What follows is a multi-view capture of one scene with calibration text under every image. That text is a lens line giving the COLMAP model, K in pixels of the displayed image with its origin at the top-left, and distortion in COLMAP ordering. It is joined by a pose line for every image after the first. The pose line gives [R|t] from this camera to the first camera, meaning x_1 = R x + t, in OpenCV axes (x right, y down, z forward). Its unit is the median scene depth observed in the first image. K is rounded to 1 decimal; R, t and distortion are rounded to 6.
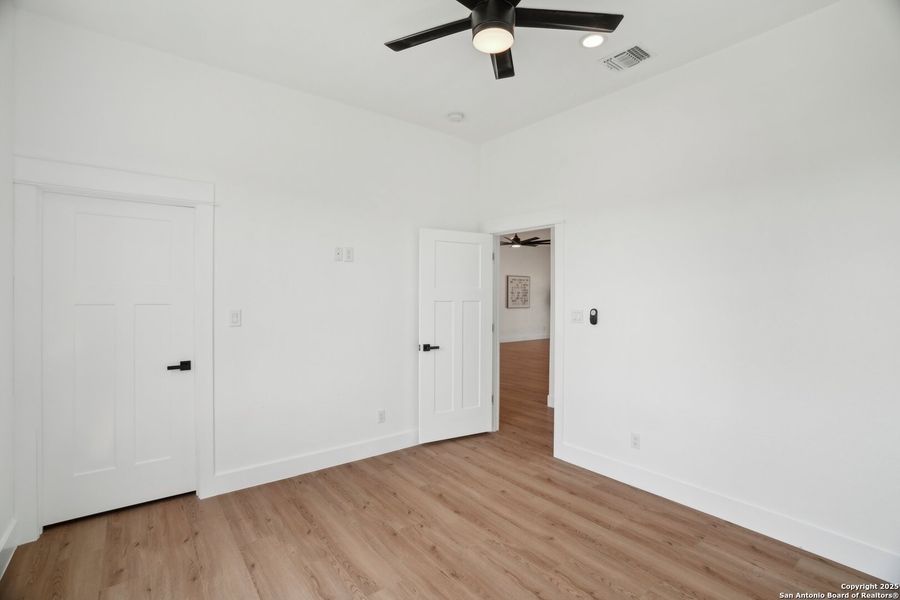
lens RADIAL K [[423.7, 0, 450.0], [0, 423.7, 300.0], [0, 0, 1]] dist [-0.001558, 0.000081]
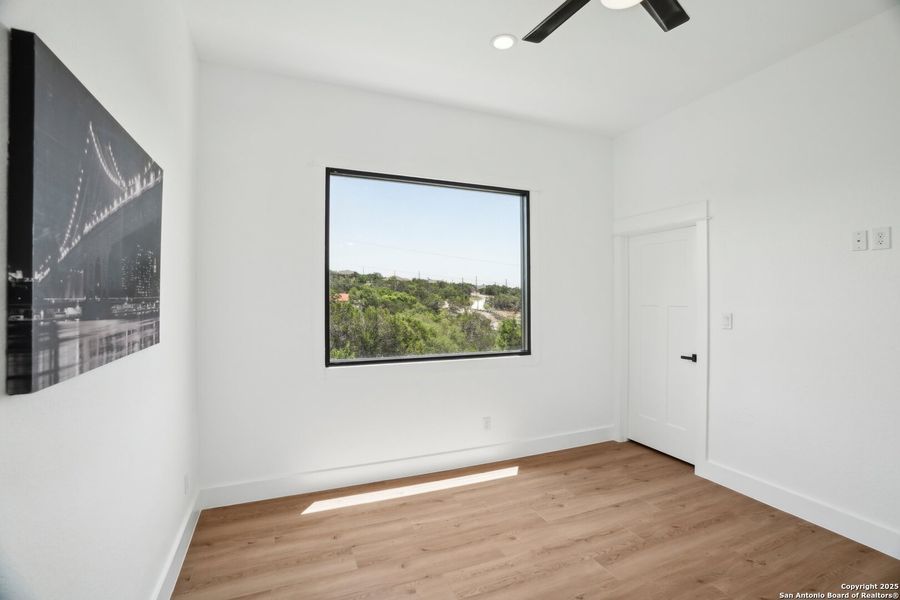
lens RADIAL K [[423.7, 0, 450.0], [0, 423.7, 300.0], [0, 0, 1]] dist [-0.001558, 0.000081]
pose [[-0.251997, -0.003413, -0.967722, 0.764857], [-0.018525, 0.999828, 0.001297, 0.001559], [0.967551, 0.018254, -0.252017, 0.676834]]
